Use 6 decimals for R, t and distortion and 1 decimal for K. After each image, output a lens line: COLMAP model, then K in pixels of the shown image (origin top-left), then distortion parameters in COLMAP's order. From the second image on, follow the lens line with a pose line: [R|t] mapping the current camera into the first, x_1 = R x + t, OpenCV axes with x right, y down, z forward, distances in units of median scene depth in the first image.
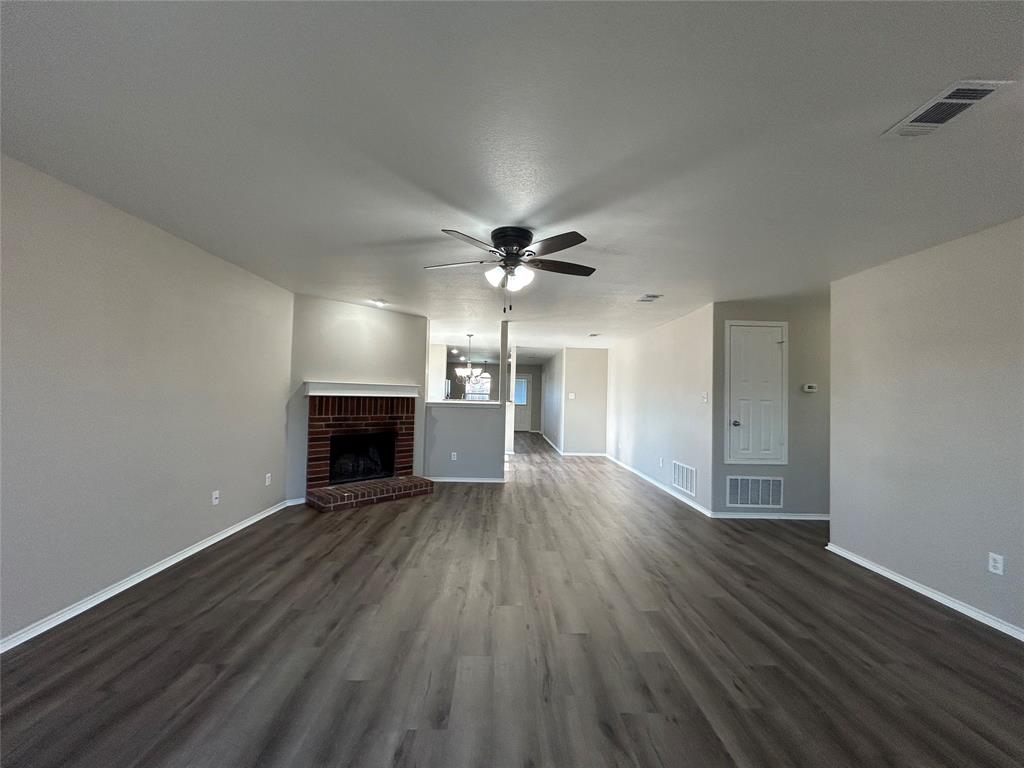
lens RADIAL K [[413.4, 0, 510.7], [0, 413.4, 381.9], [0, 0, 1]] dist [0.001415, 0.000427]
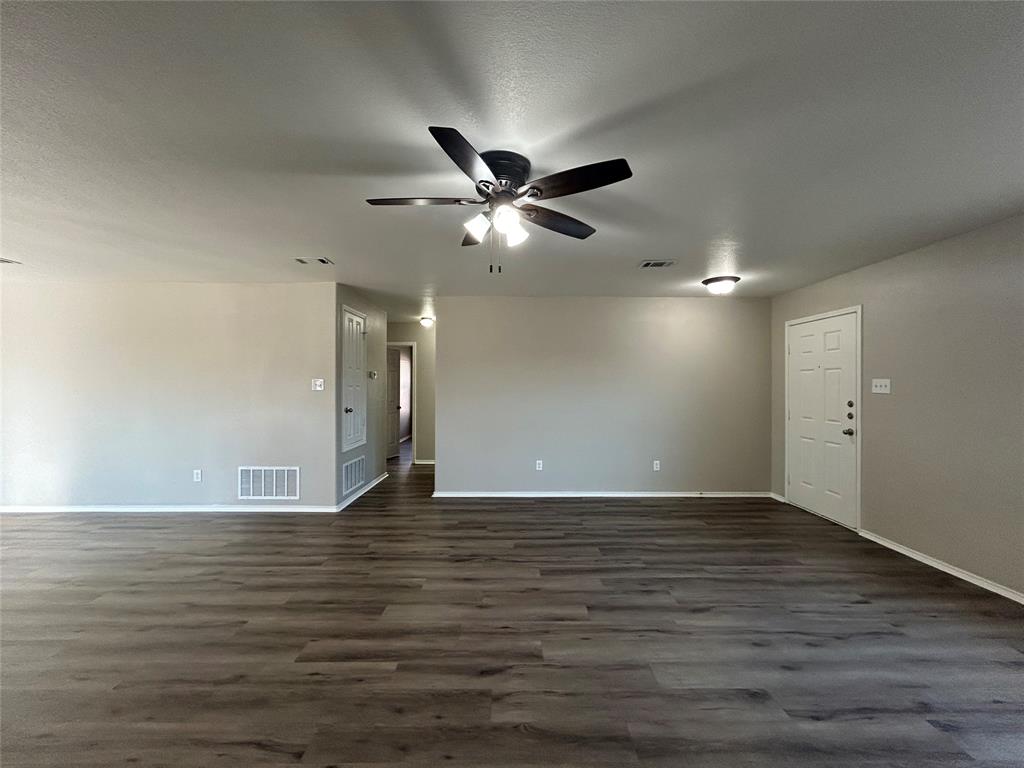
lens RADIAL K [[411.7, 0, 512.6], [0, 411.7, 383.4], [0, 0, 1]] dist [-0.000591, 0.000498]
pose [[0.015237, -0.017487, 0.999731, -0.566479], [-0.033938, 0.999262, 0.017996, 0.004550], [-0.999308, -0.034203, 0.014632, 0.756993]]
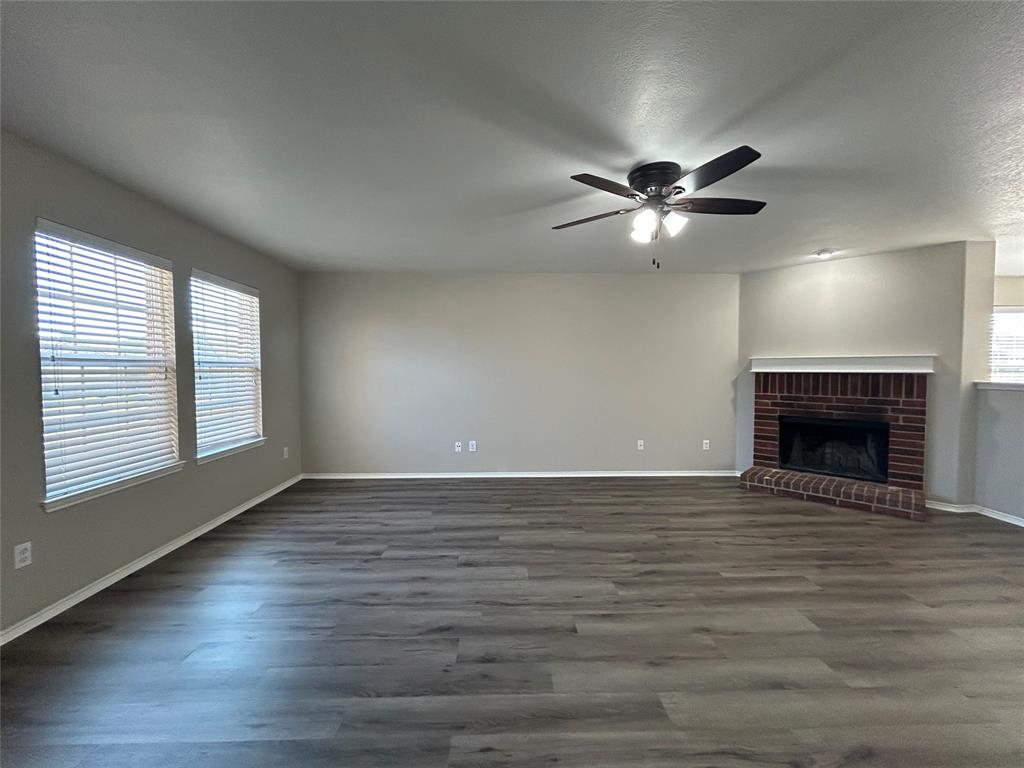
lens RADIAL K [[409.0, 0, 511.5], [0, 409.0, 385.4], [0, 0, 1]] dist [-0.001063, 0.000329]
pose [[-0.000943, 0.015372, -0.999881, 0.660239], [0.032503, 0.999354, 0.015333, 0.040320], [0.999471, -0.032484, -0.001442, 0.554230]]
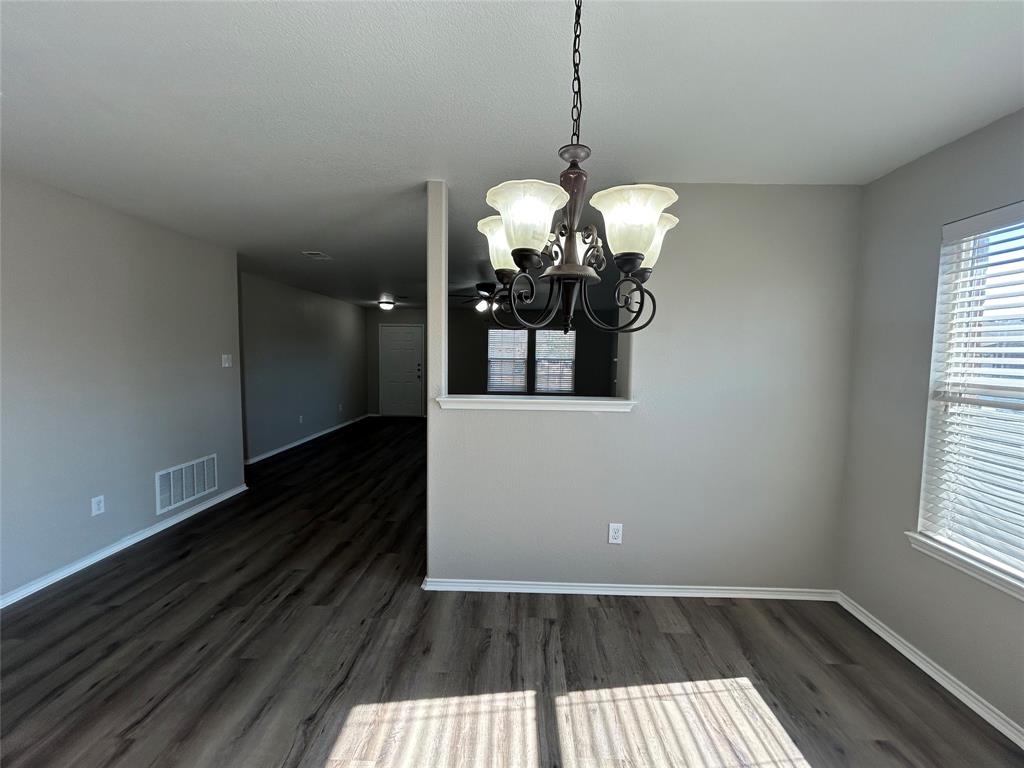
lens RADIAL K [[411.7, 0, 512.6], [0, 411.7, 383.4], [0, 0, 1]] dist [-0.000591, 0.000498]
pose [[-0.998125, -0.038751, 0.047371, -0.194960], [-0.036818, 0.998480, 0.041014, 0.035781], [-0.048888, 0.039193, -0.998035, 2.407229]]
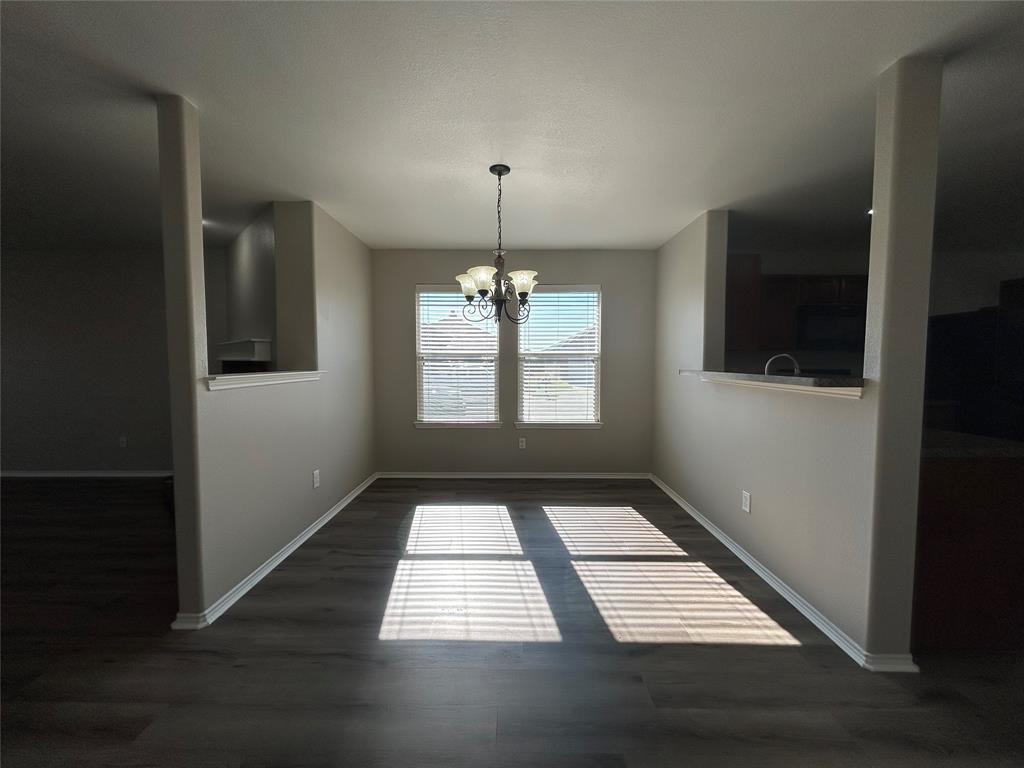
lens RADIAL K [[413.4, 0, 510.7], [0, 413.4, 381.9], [0, 0, 1]] dist [0.001415, 0.000427]
pose [[-0.032892, 0.034463, -0.998865, 0.491072], [0.025567, 0.999107, 0.033629, 0.088484], [0.999132, -0.024432, -0.033744, 2.159149]]
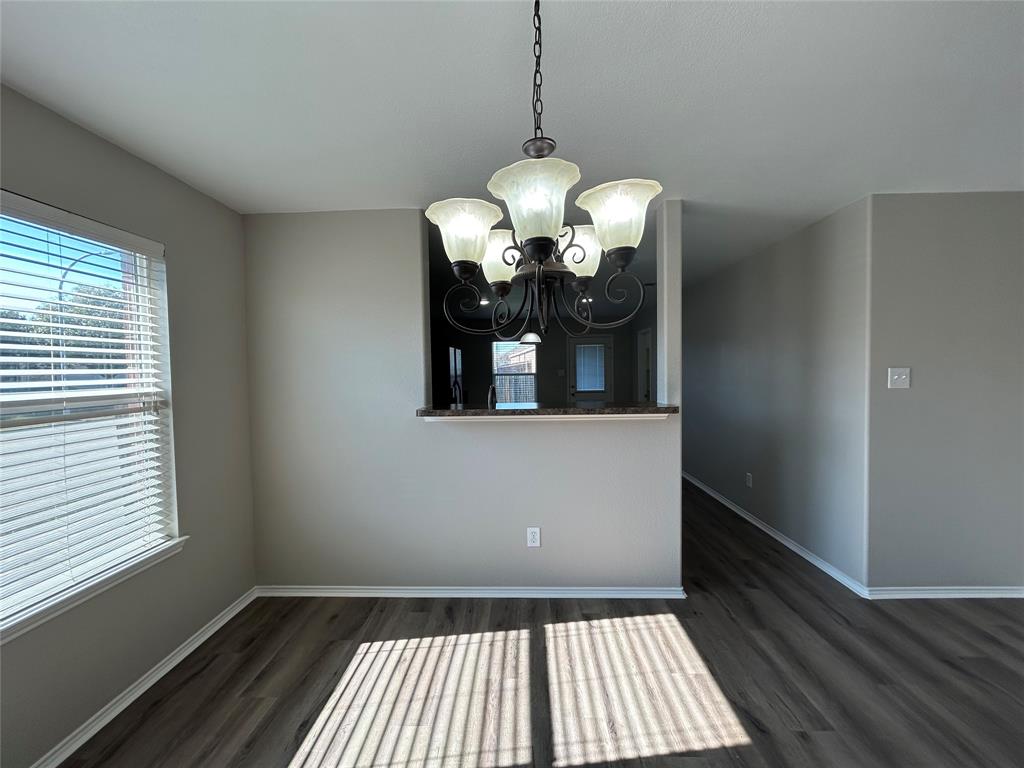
lens RADIAL K [[411.7, 0, 512.6], [0, 411.7, 383.4], [0, 0, 1]] dist [-0.000591, 0.000498]
pose [[0.997561, -0.037141, -0.059104, -0.224880], [0.040698, 0.997358, 0.060177, 0.023671], [0.056712, -0.062435, 0.996436, 1.848486]]
